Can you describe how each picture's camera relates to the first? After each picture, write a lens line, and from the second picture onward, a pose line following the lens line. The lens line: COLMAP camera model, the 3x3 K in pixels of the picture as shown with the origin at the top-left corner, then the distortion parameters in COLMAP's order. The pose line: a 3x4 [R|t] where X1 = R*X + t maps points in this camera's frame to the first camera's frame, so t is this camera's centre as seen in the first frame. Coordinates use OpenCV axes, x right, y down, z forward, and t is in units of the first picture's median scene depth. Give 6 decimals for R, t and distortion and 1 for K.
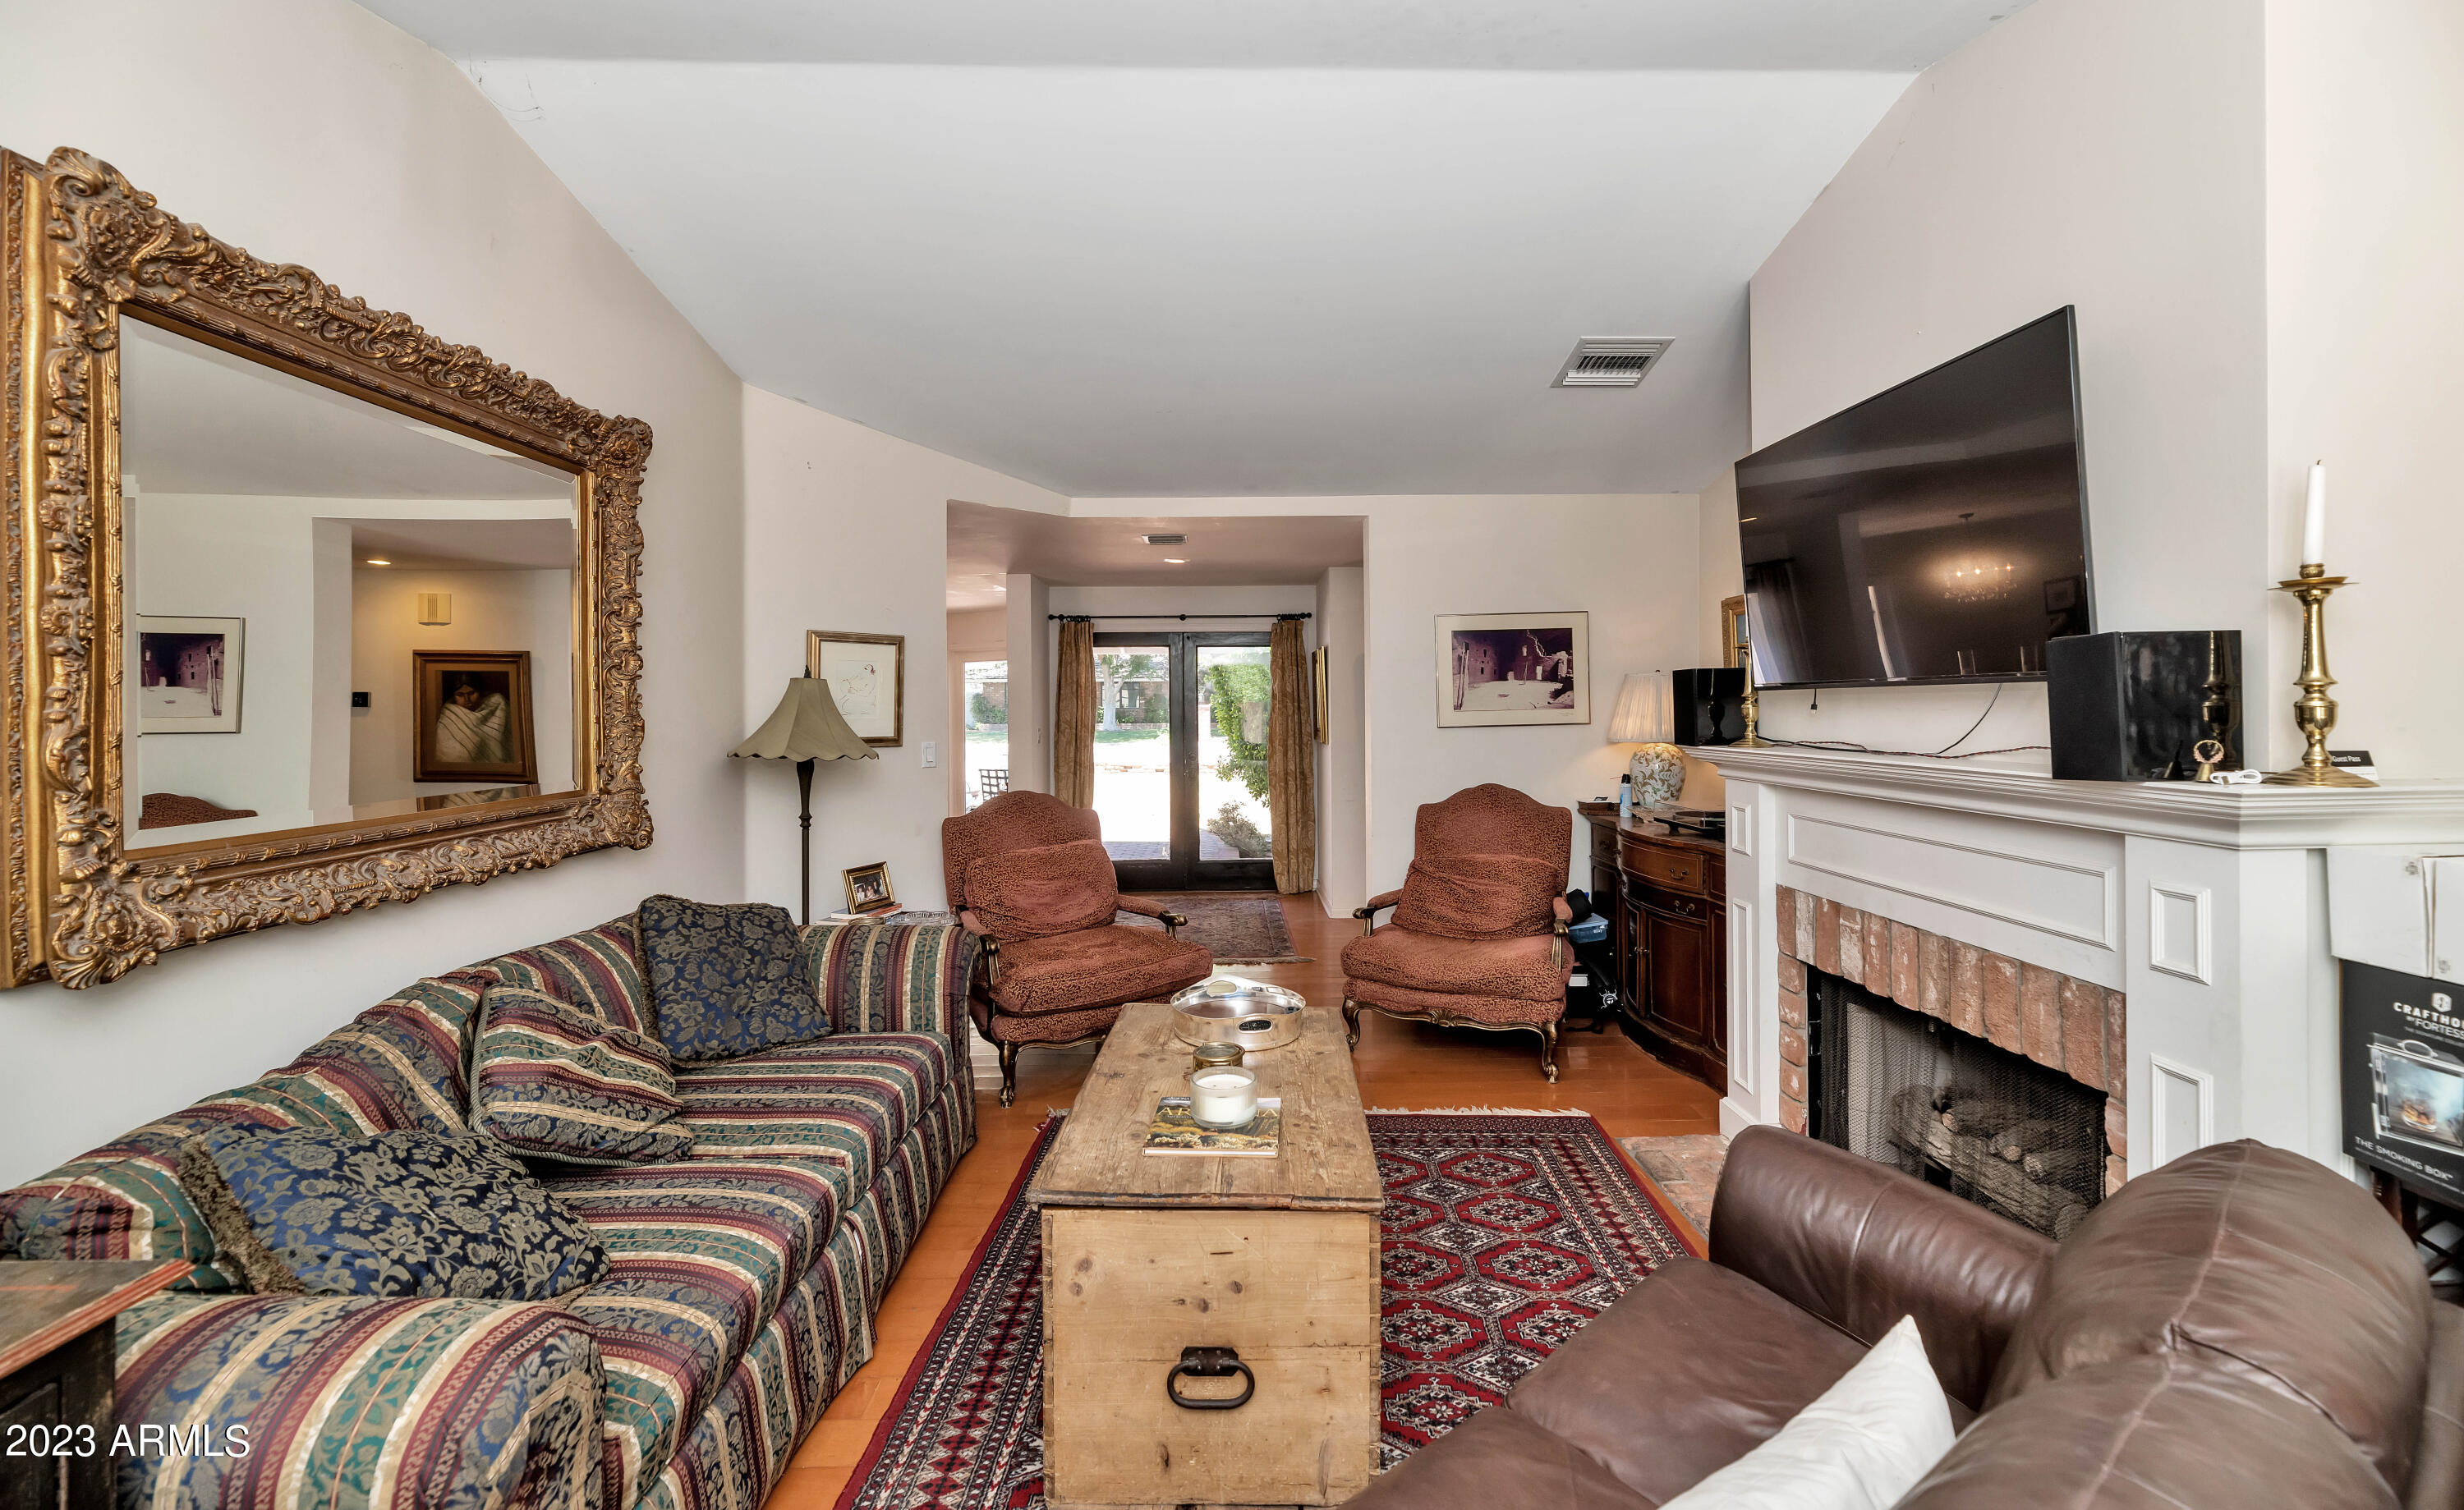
lens RADIAL K [[964.3, 0, 1237.6], [0, 964.3, 714.5], [0, 0, 1]] dist [0.000330, 0.000028]
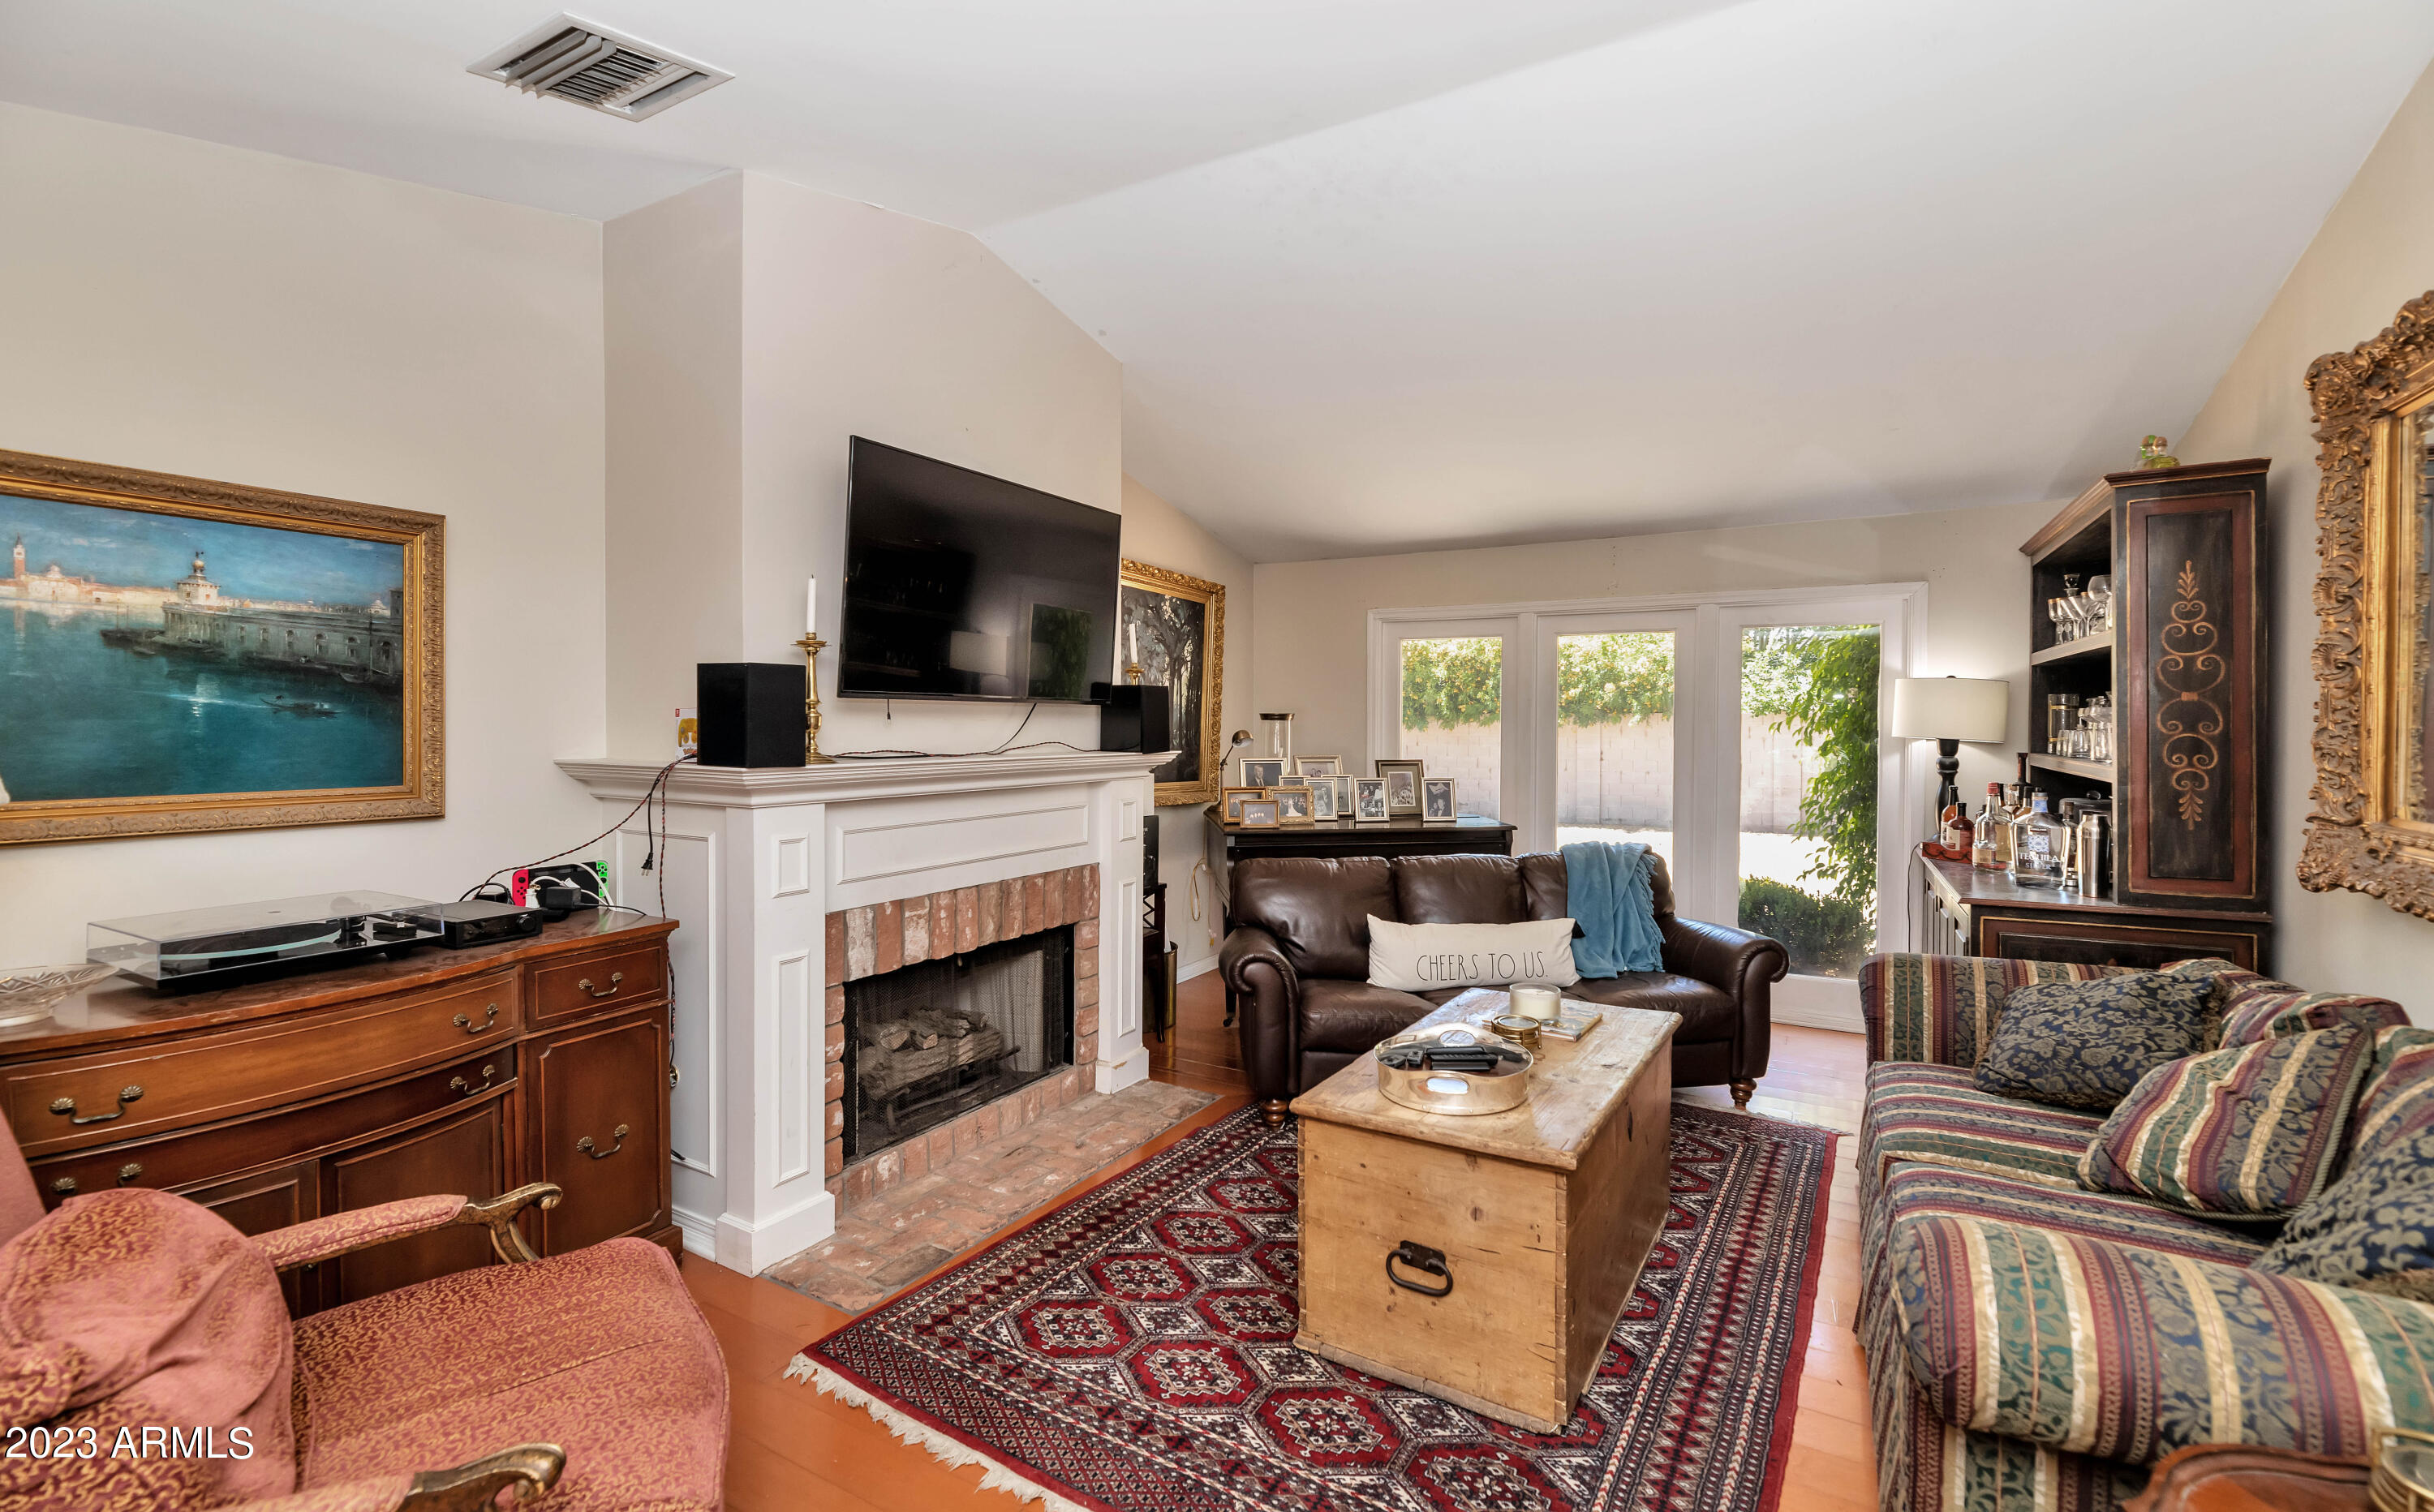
lens RADIAL K [[1127.9, 0, 1220.0], [0, 1127.9, 724.0], [0, 0, 1]] dist [-0.001317, -0.000130]
pose [[-0.865546, 0.007121, 0.500779, -0.324292], [0.007889, 0.999969, -0.000583, 0.002384], [-0.500768, 0.003446, -0.865575, 1.942269]]
